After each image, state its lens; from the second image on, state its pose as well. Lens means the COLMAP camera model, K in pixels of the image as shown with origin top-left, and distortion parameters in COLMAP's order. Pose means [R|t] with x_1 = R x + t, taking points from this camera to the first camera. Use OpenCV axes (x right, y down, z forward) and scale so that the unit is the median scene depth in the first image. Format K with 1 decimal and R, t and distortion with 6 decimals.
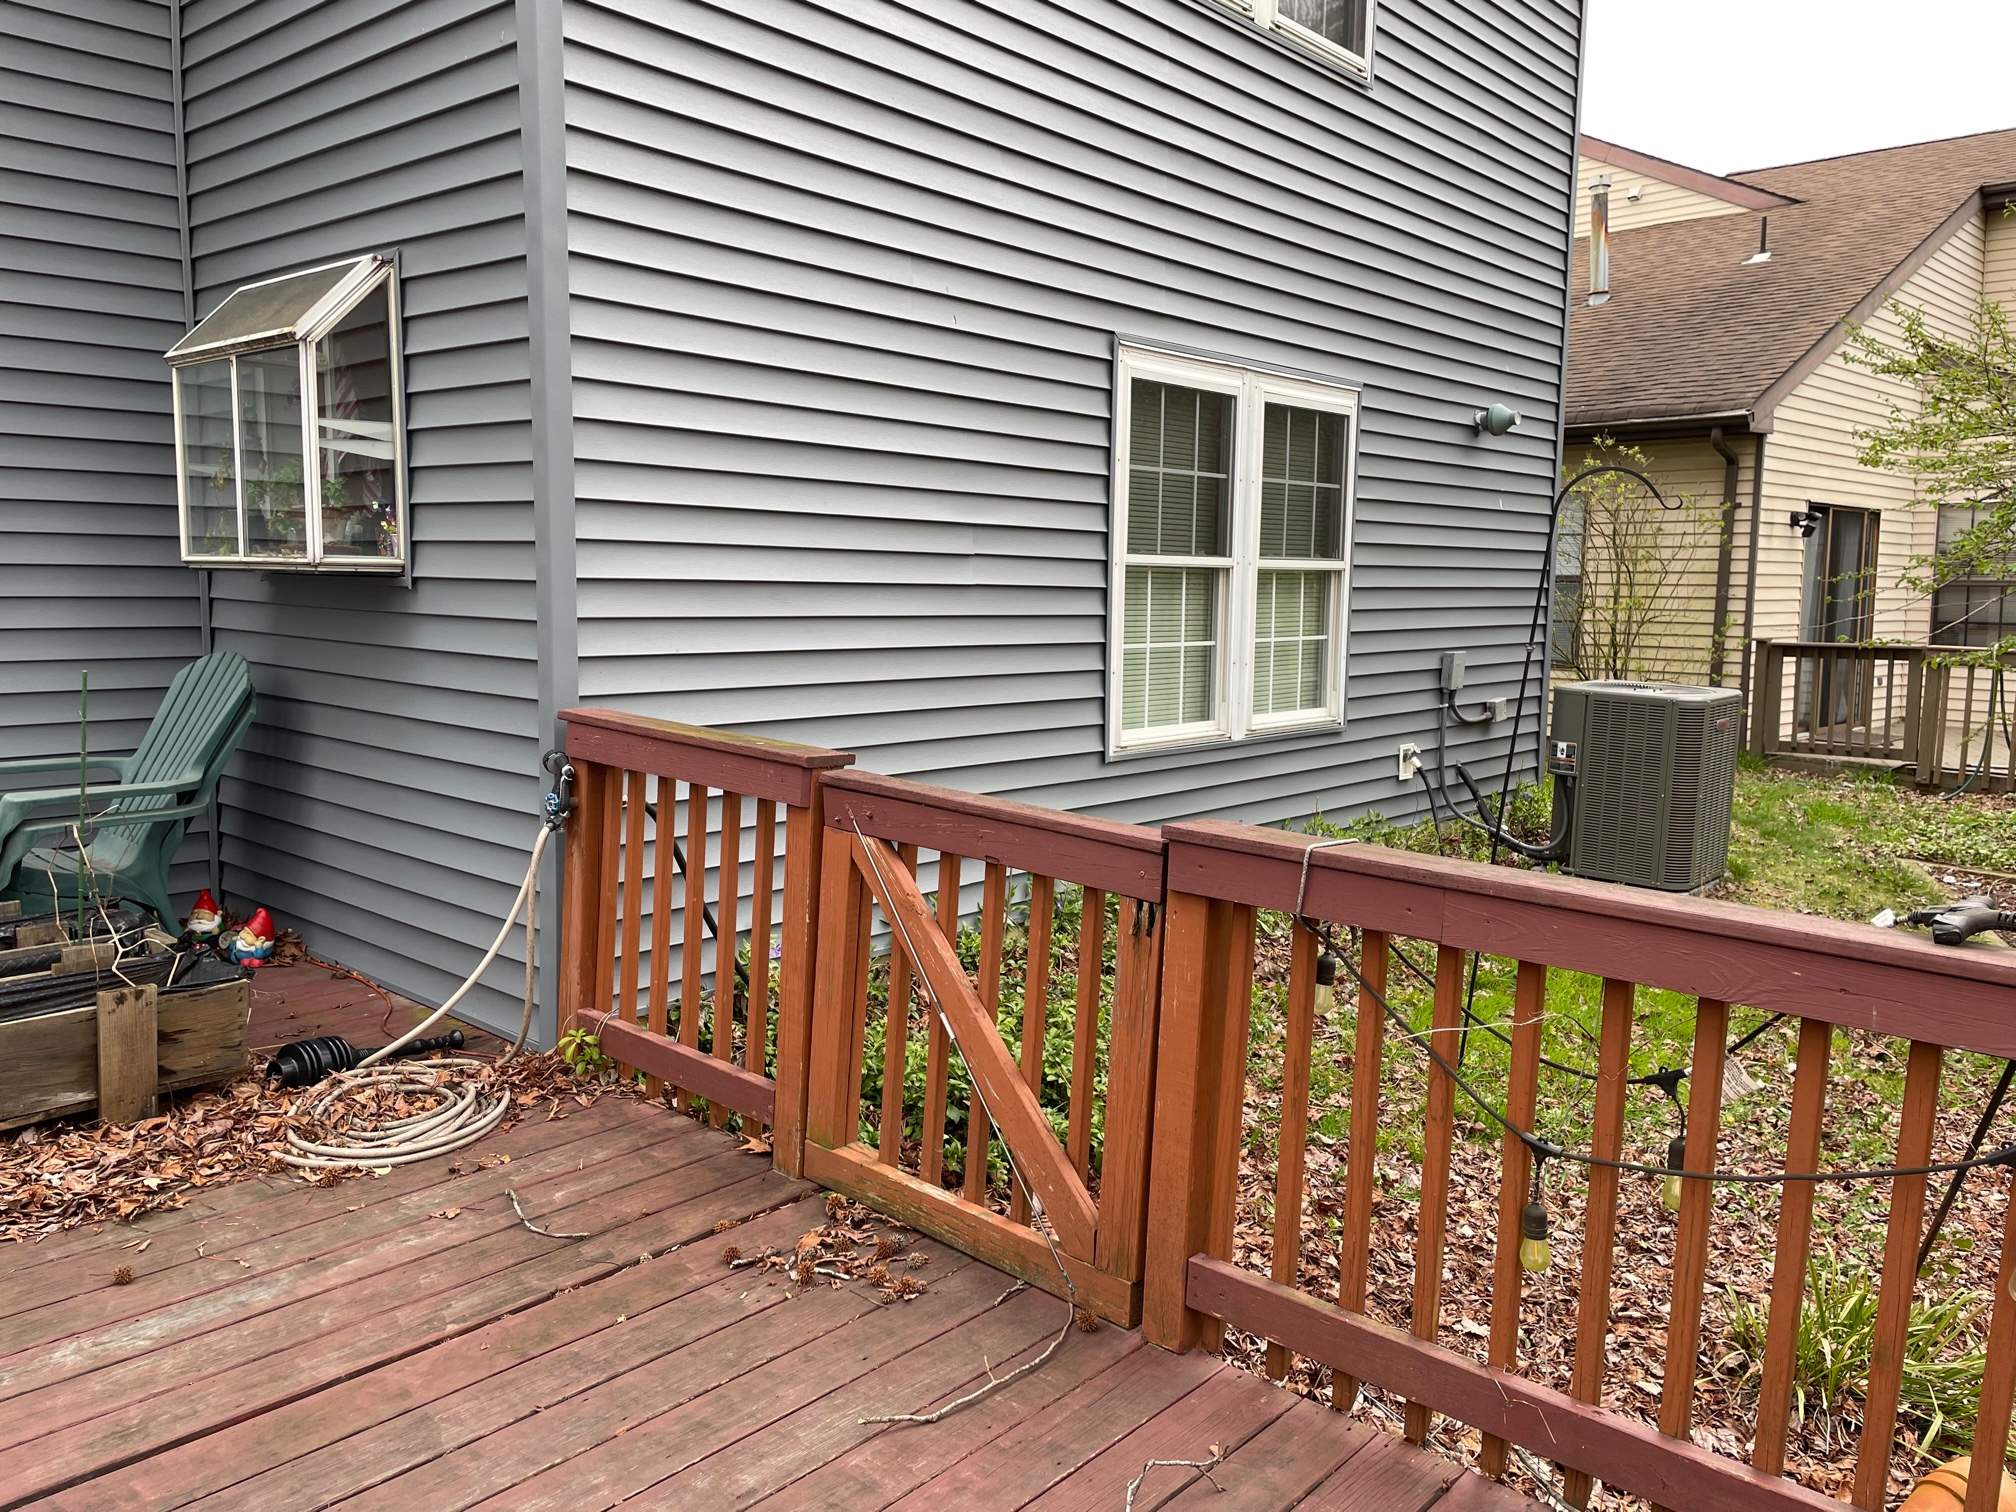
lens RADIAL K [[1476.2, 0, 1000.8], [0, 1476.2, 742.2], [0, 0, 1]] dist [0.069593, -0.096684]
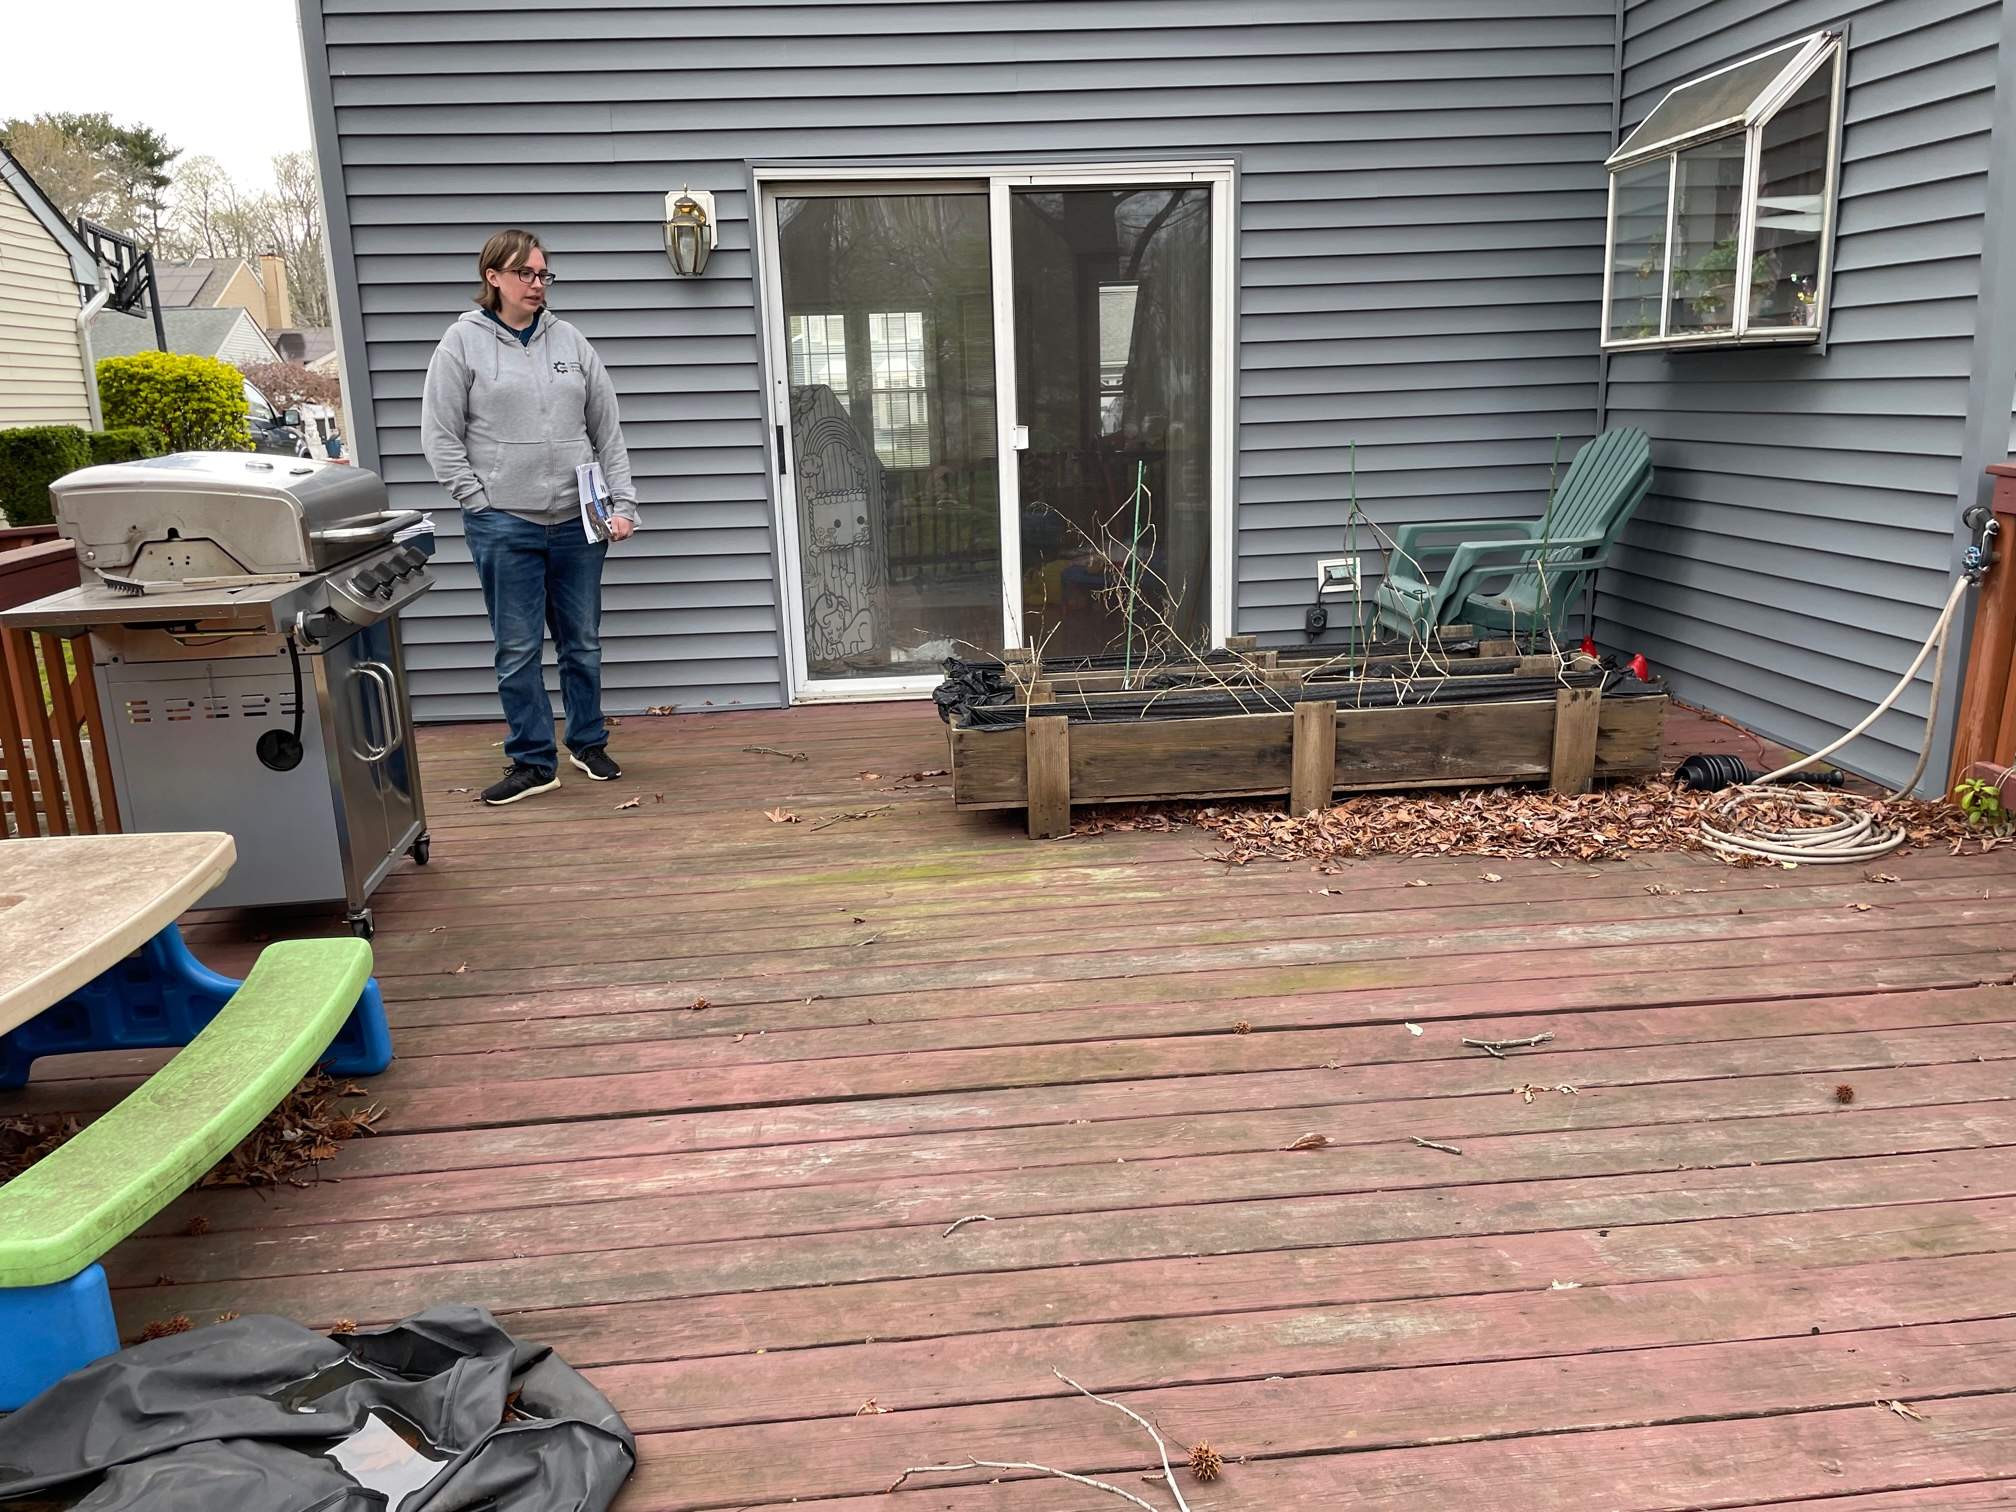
lens RADIAL K [[1476.2, 0, 1000.8], [0, 1476.2, 742.2], [0, 0, 1]] dist [0.069593, -0.096684]
pose [[0.709605, 0.113566, -0.695387, -0.050524], [-0.027489, 0.990636, 0.133732, 0.050879], [0.704063, -0.075782, 0.706082, -0.211835]]
